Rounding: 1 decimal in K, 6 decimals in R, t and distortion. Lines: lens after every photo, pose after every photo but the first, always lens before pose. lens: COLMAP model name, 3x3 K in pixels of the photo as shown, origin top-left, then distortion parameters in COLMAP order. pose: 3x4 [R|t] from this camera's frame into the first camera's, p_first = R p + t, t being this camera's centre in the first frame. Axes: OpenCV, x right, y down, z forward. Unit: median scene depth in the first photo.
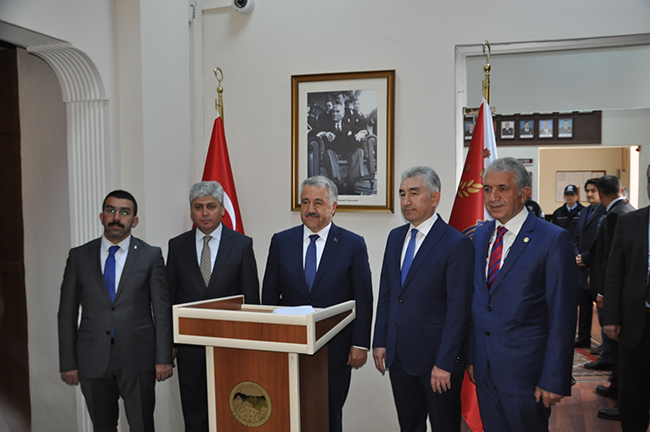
lens RADIAL K [[620.4, 0, 325.0], [0, 620.4, 216.0], [0, 0, 1]] dist [-0.007561, -0.002262]
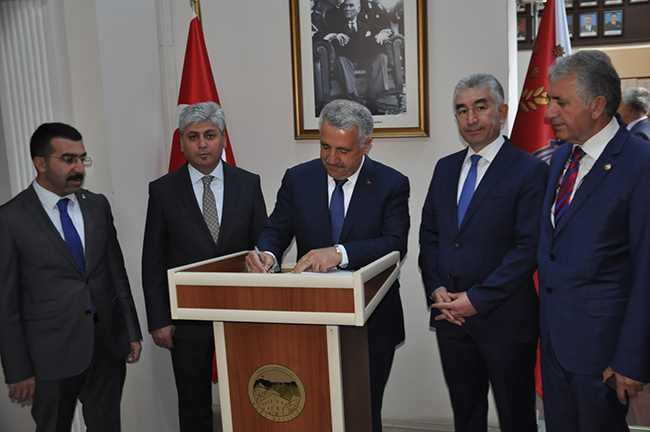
lens RADIAL K [[747.6, 0, 325.0], [0, 747.6, 216.0], [0, 0, 1]] dist [-0.002904, 0.044198]
pose [[0.998227, -0.045309, 0.038605, -0.071980], [0.041640, 0.994974, 0.091069, 0.004286], [-0.042537, -0.089300, 0.995096, 0.083281]]
